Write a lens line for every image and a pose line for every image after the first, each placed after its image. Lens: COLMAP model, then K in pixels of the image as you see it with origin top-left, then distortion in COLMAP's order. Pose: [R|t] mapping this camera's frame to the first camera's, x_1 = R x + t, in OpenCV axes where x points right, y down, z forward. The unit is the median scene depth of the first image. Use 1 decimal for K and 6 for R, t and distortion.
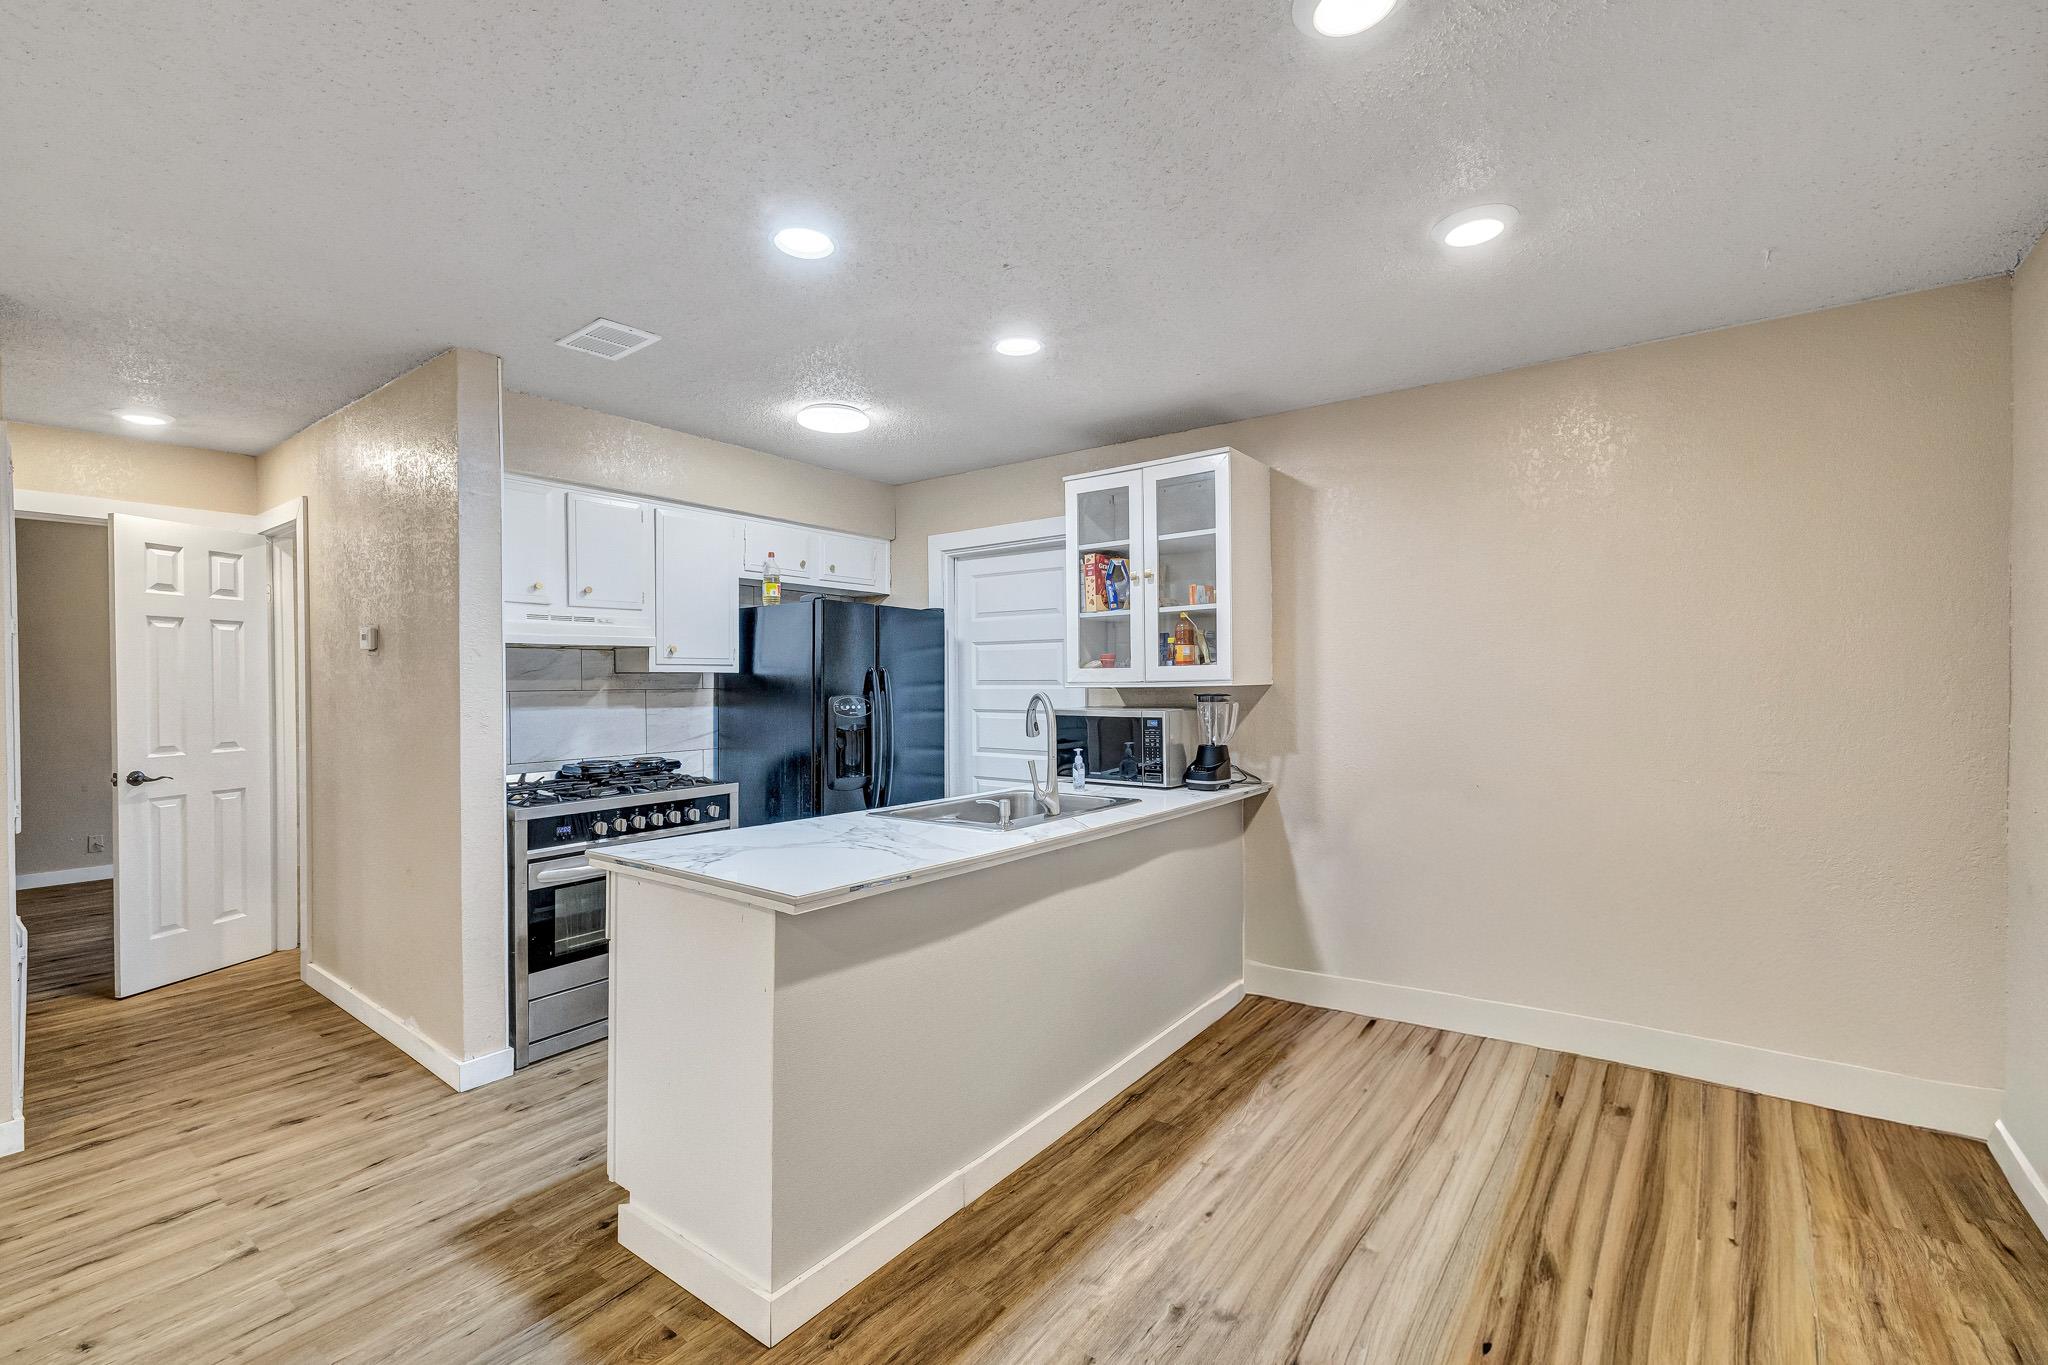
lens RADIAL K [[872.1, 0, 1010.6], [0, 872.1, 694.8], [0, 0, 1]] dist [0.001286, 0.000198]
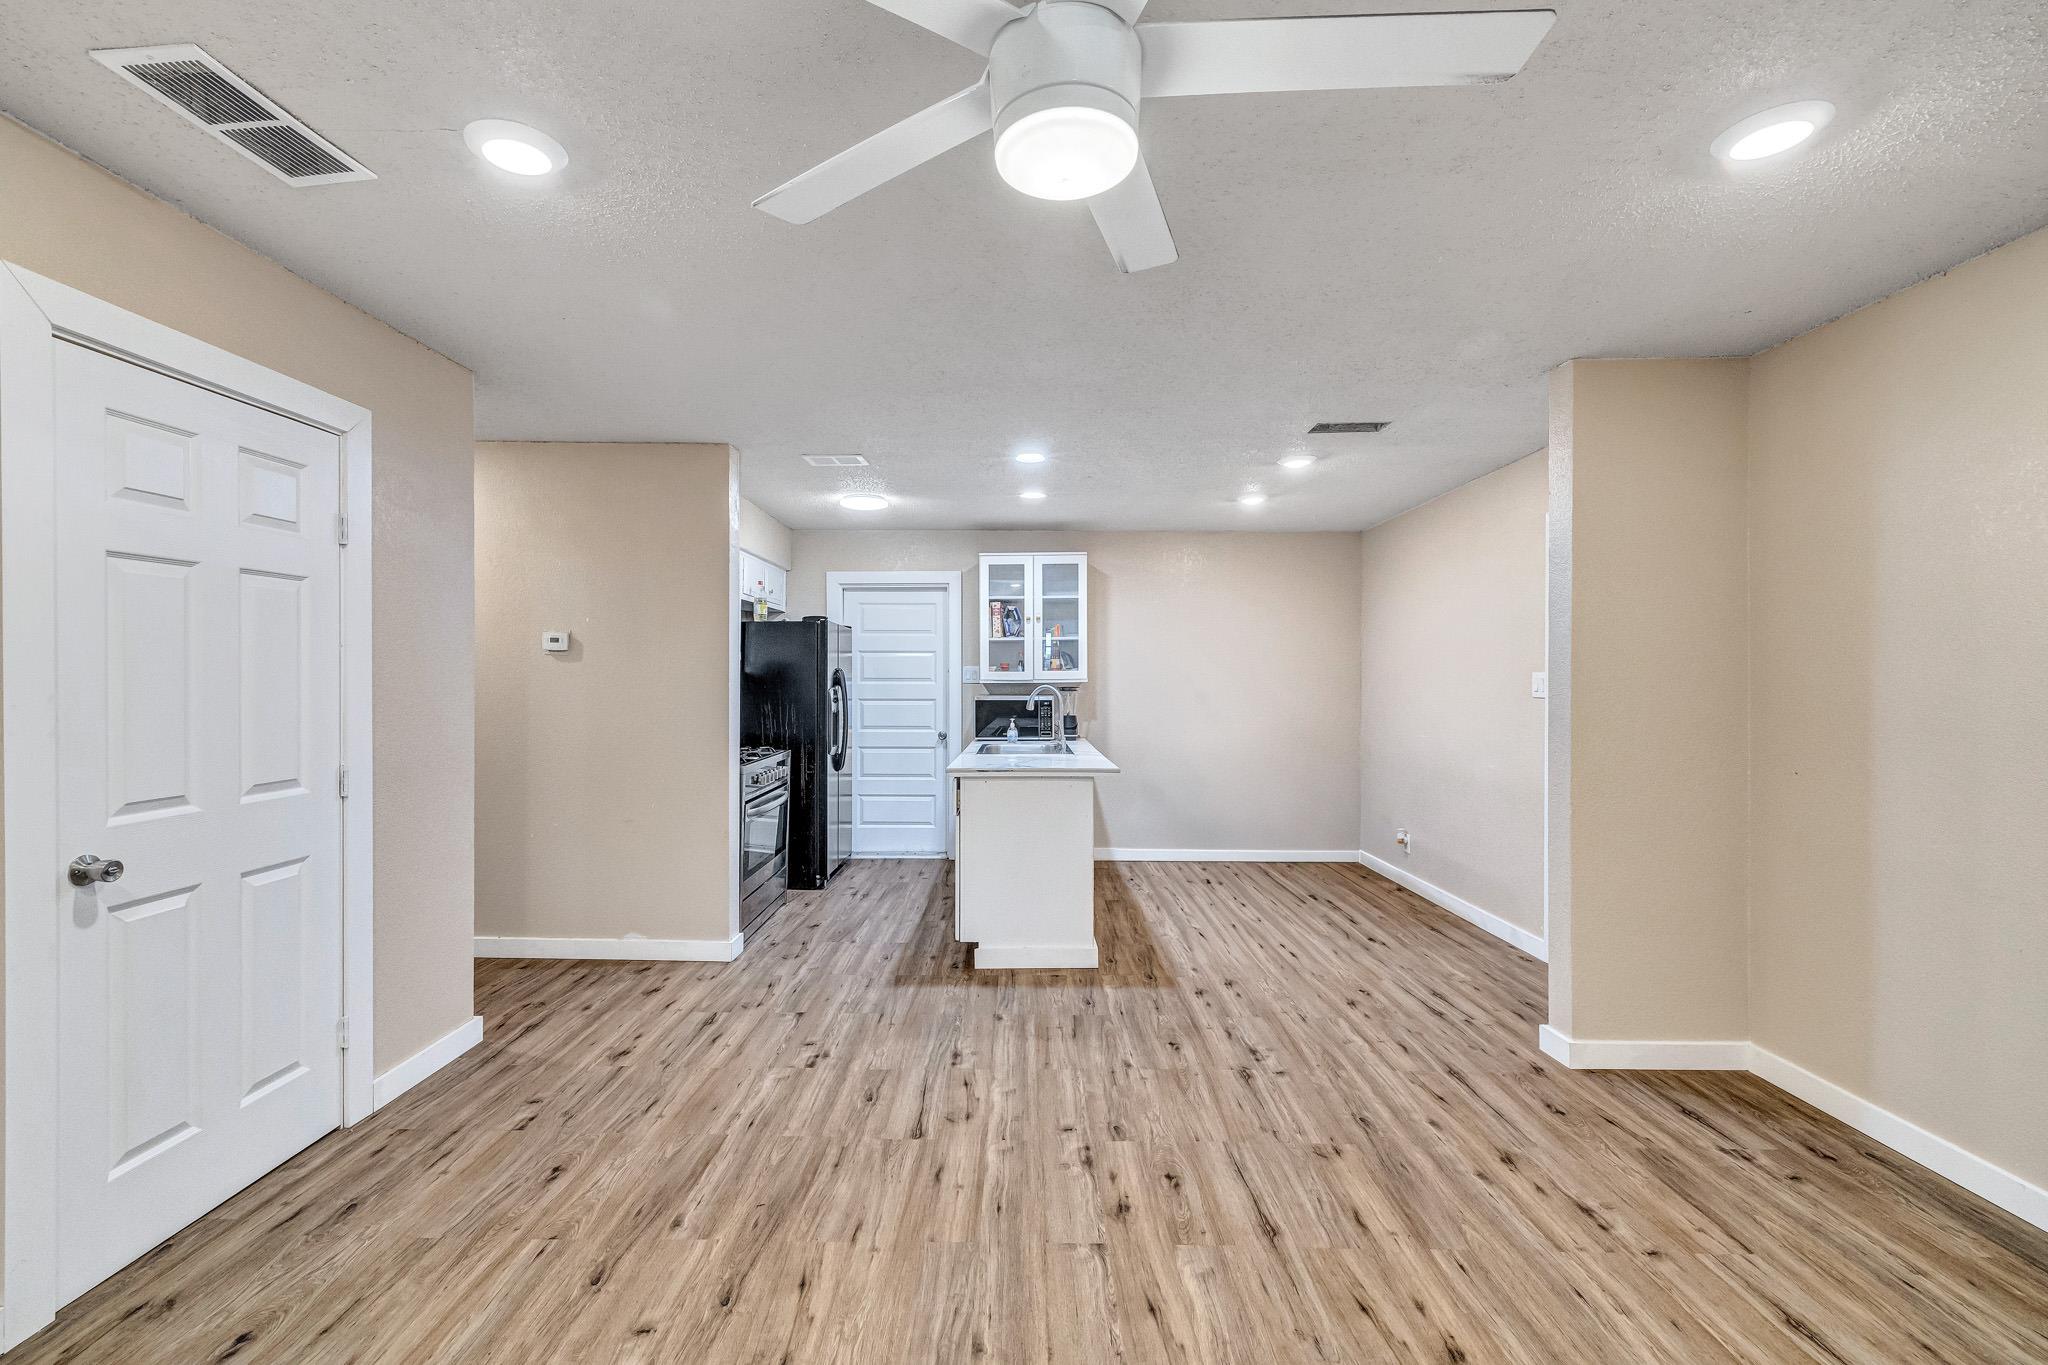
lens RADIAL K [[872.1, 0, 1022.3], [0, 872.1, 688.1], [0, 0, 1]] dist [0.001286, 0.000198]
pose [[0.797933, -0.000804, 0.602746, -0.905304], [0.002869, 0.999993, -0.002464, 0.005791], [-0.602740, 0.003695, 0.797929, -0.361564]]
